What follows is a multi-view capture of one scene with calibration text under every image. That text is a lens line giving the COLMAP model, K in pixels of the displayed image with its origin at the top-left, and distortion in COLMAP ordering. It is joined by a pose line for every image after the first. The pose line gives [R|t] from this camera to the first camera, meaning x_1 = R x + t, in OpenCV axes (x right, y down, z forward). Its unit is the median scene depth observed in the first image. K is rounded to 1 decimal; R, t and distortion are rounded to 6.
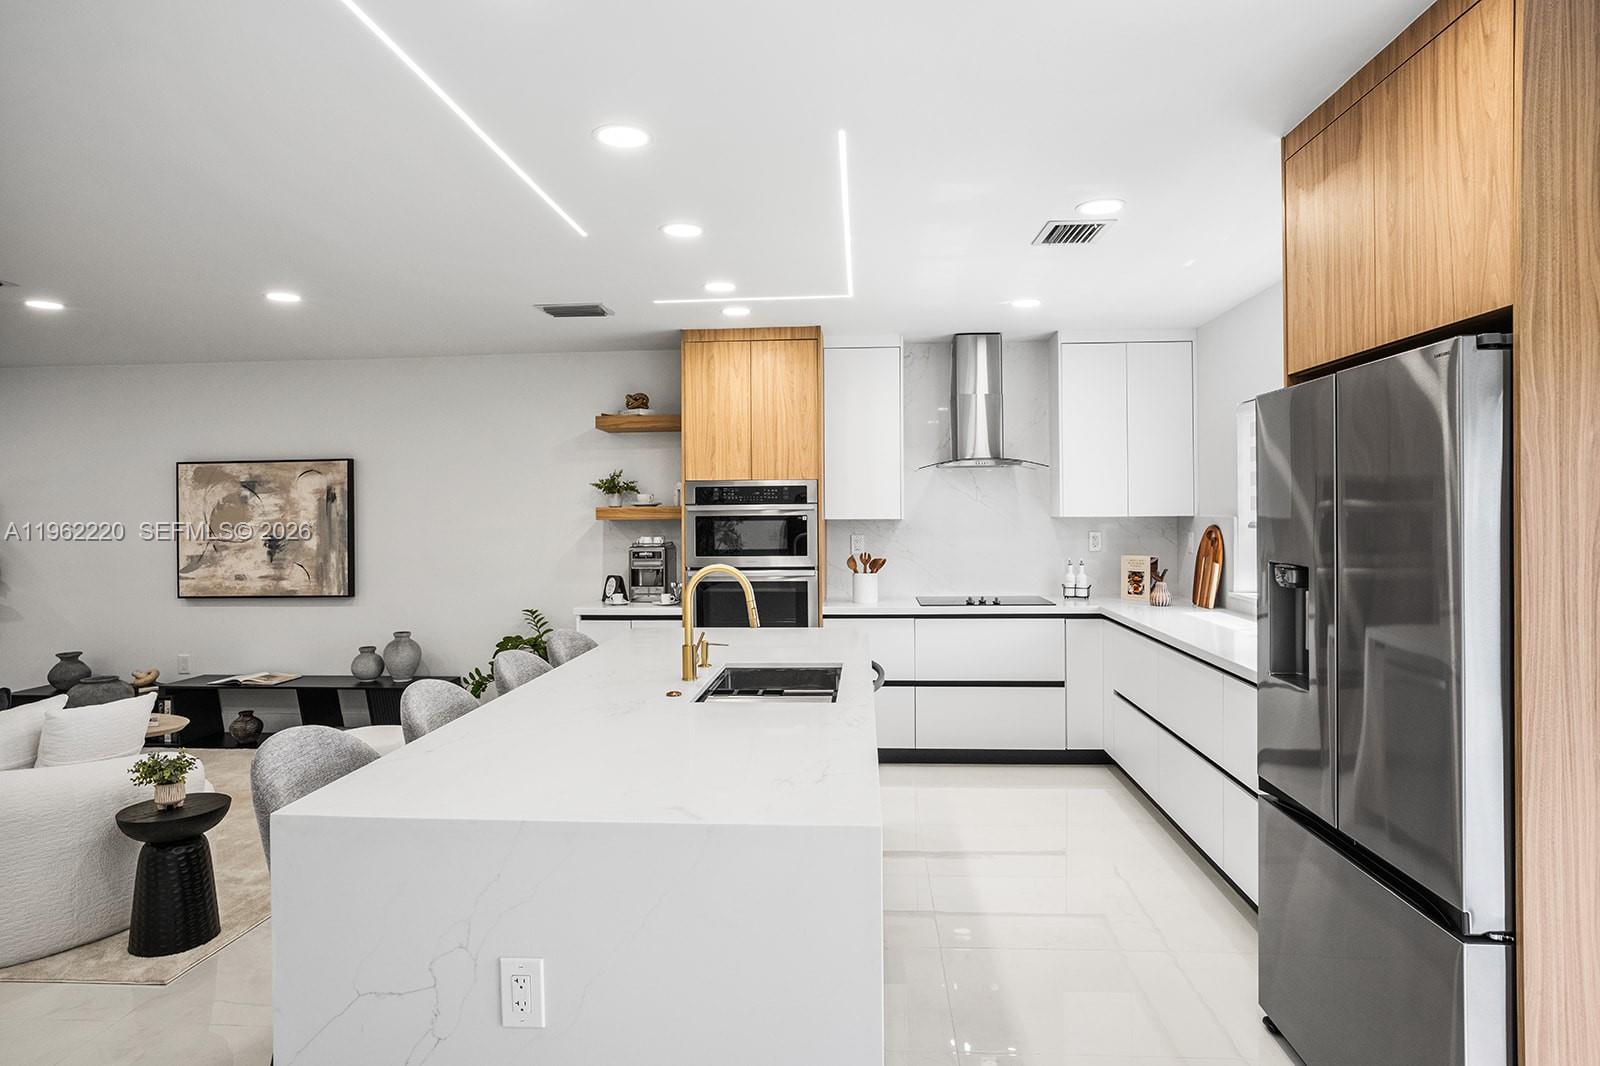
lens RADIAL K [[920.3, 0, 803.1], [0, 920.3, 515.9], [0, 0, 1]] dist [-0.038833, 0.024736]
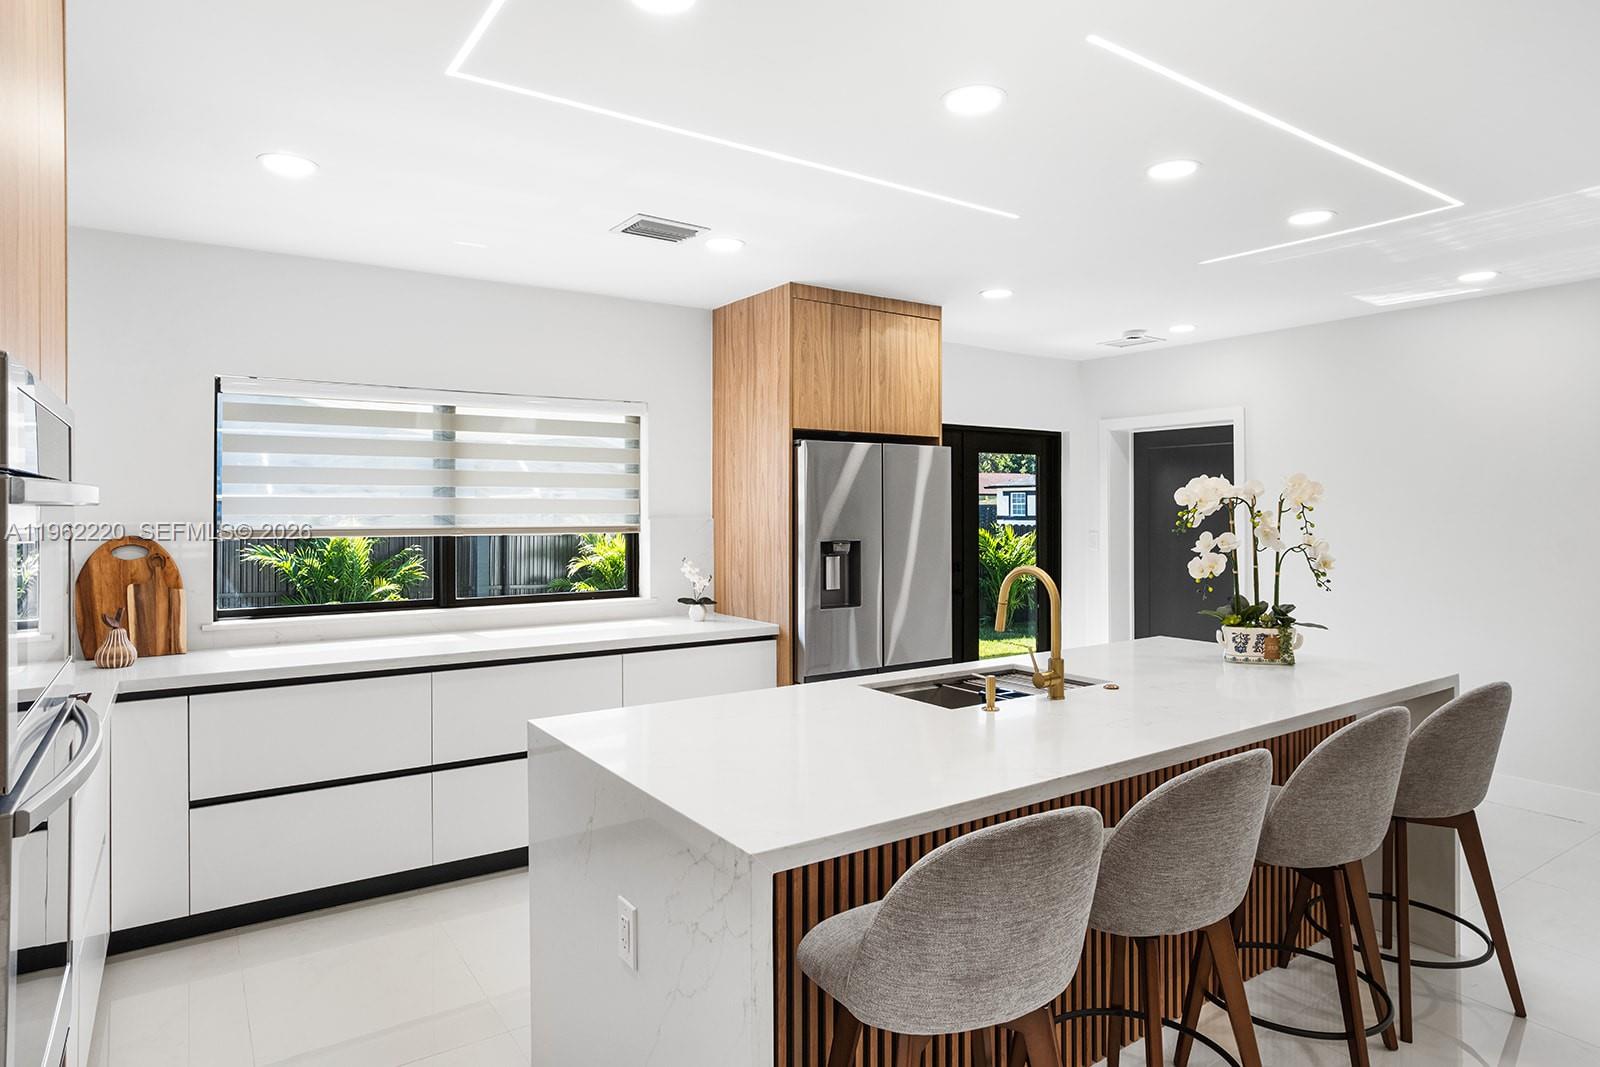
lens RADIAL K [[920.3, 0, 803.1], [0, 920.3, 516.4], [0, 0, 1]] dist [-0.038833, 0.024736]
pose [[-0.620100, 0.001768, 0.784521, -0.335657], [0.012617, 0.999891, 0.007720, -0.004127], [-0.784422, 0.014685, -0.620054, 0.875090]]
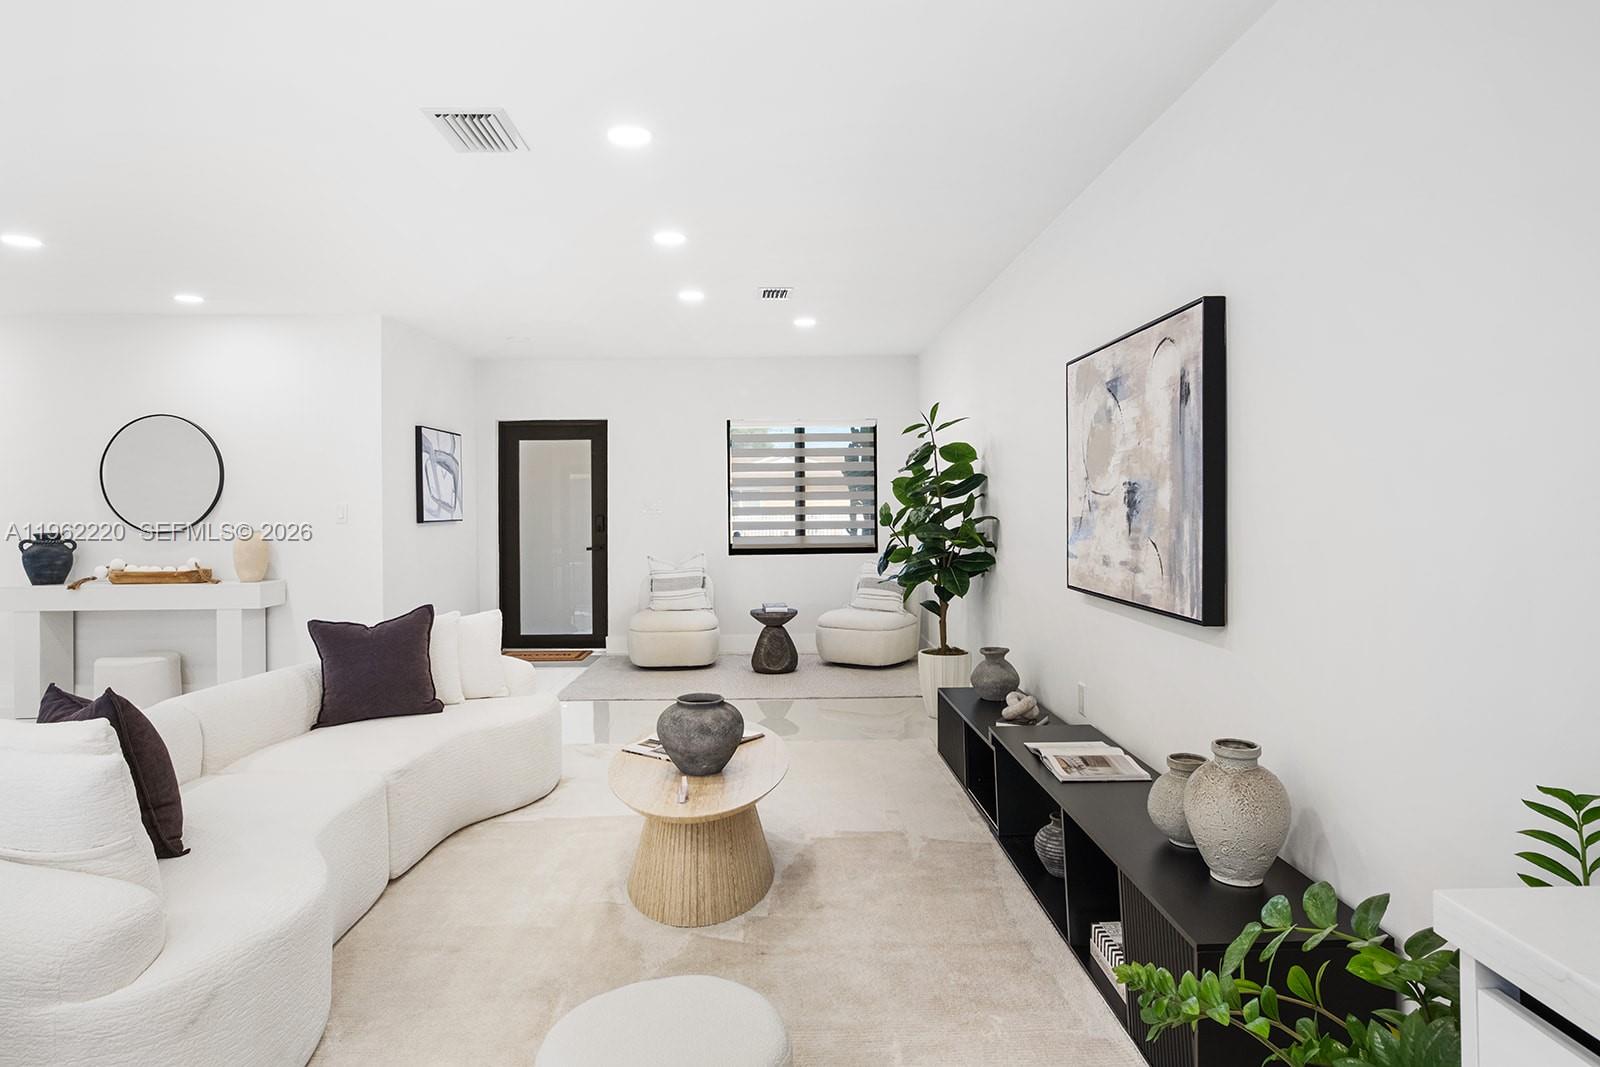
lens RADIAL K [[959.9, 0, 789.5], [0, 959.9, 513.2], [0, 0, 1]] dist [-0.030179, 0.022680]
pose [[0.094901, 0.020183, -0.995282, -0.078730], [0.003596, 0.999781, 0.020617, 0.027855], [0.995480, -0.005536, 0.094808, 0.780949]]
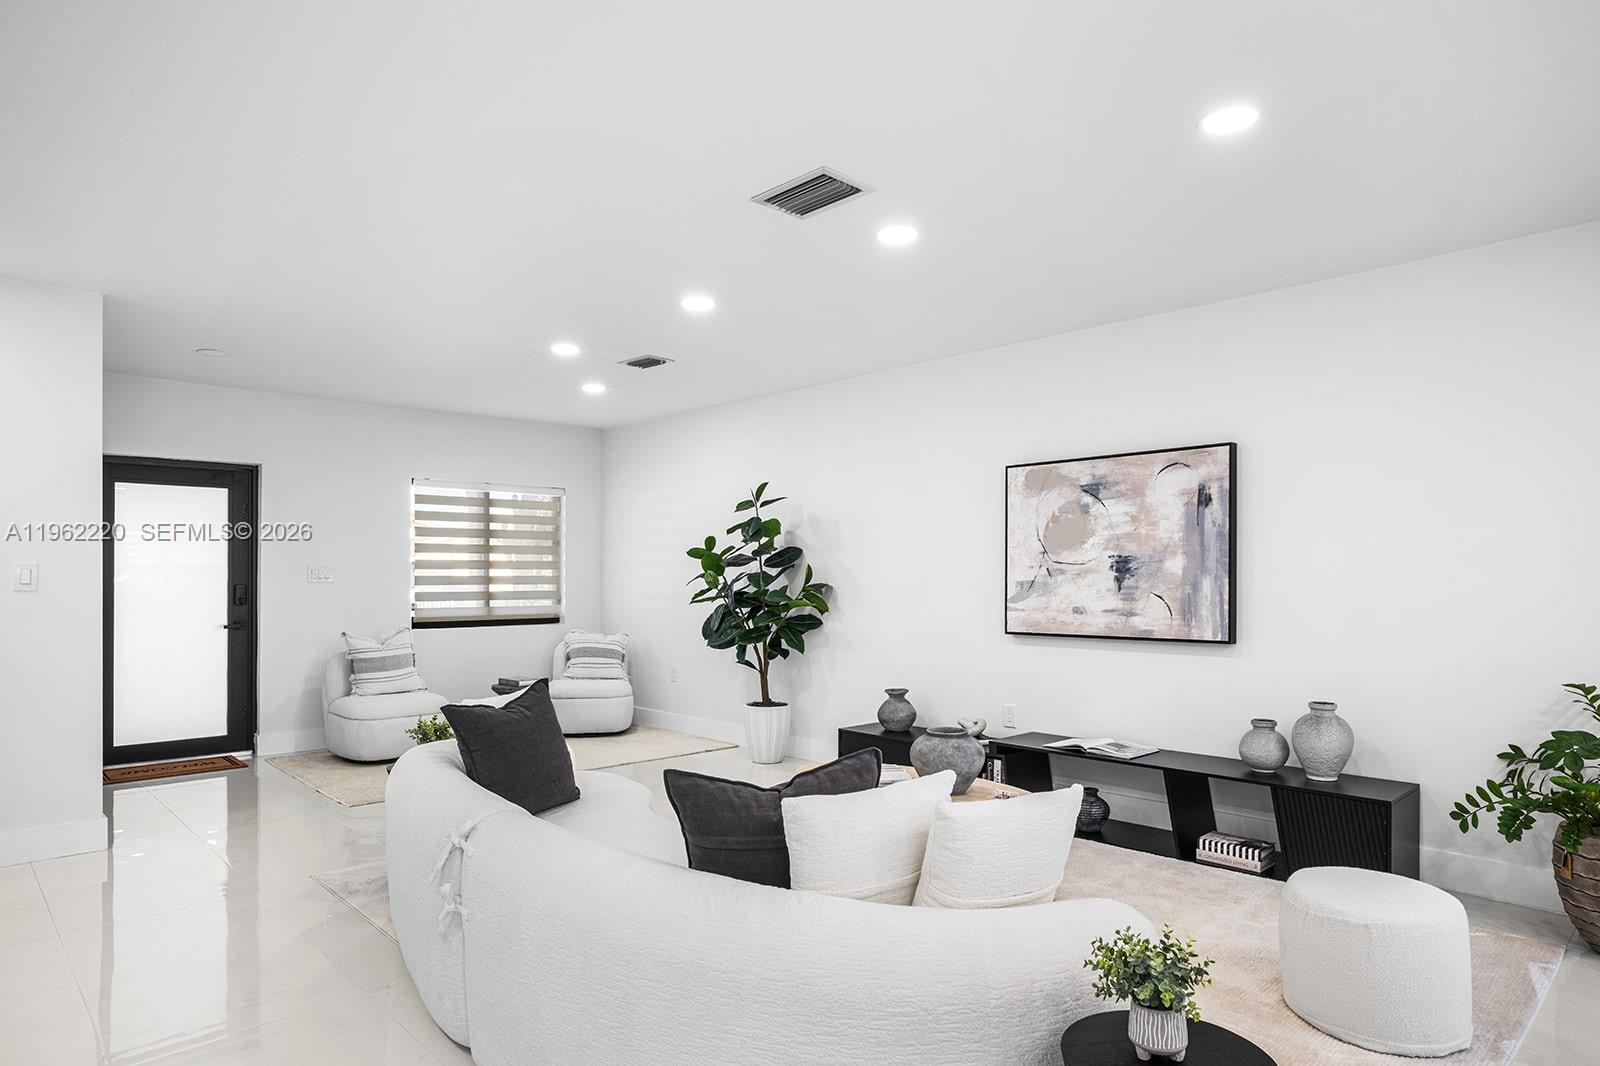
lens RADIAL K [[933.7, 0, 831.4], [0, 933.7, 579.7], [0, 0, 1]] dist [-0.008566, 0.019844]
pose [[0.756556, 0.011430, -0.653829, -0.270067], [-0.009250, 0.999934, 0.006776, 0.039349], [0.653864, 0.000922, 0.756612, 0.276870]]
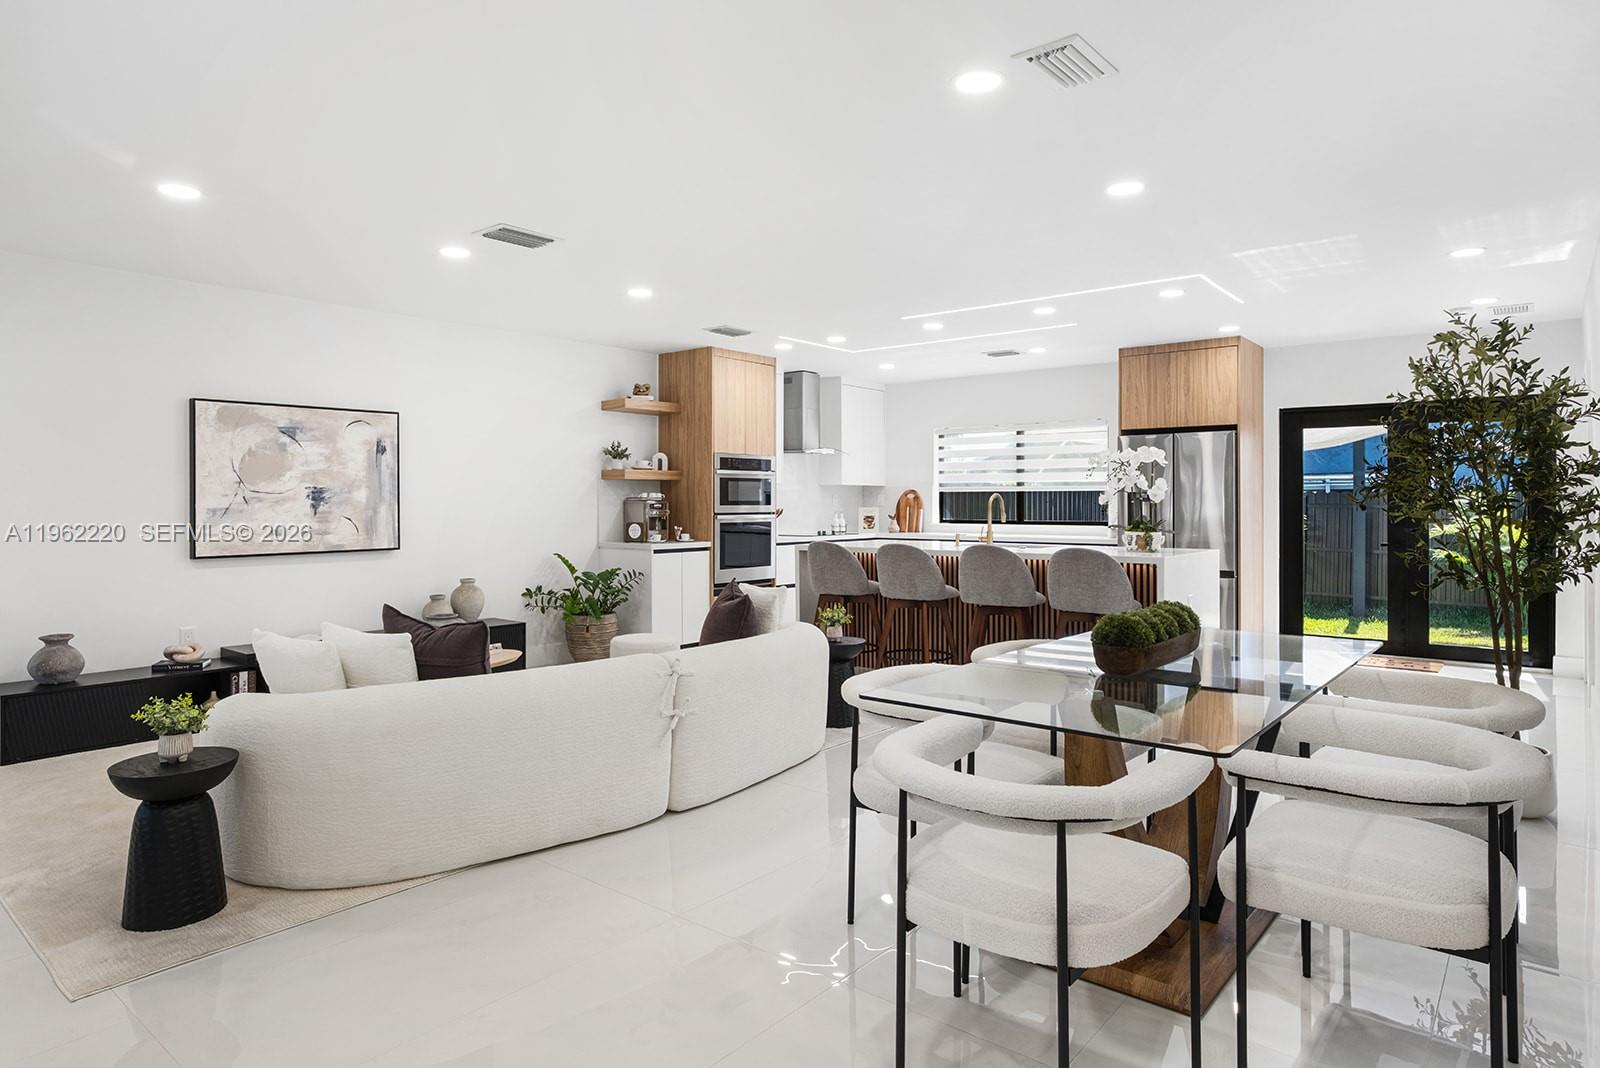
lens RADIAL K [[931.2, 0, 795.4], [0, 931.2, 502.7], [0, 0, 1]] dist [-0.033398, 0.020959]
pose [[0.583930, 0.008888, 0.811755, -1.090304], [0.000326, 0.999937, -0.011183, 0.049714], [-0.811804, 0.006794, 0.583891, 0.047329]]
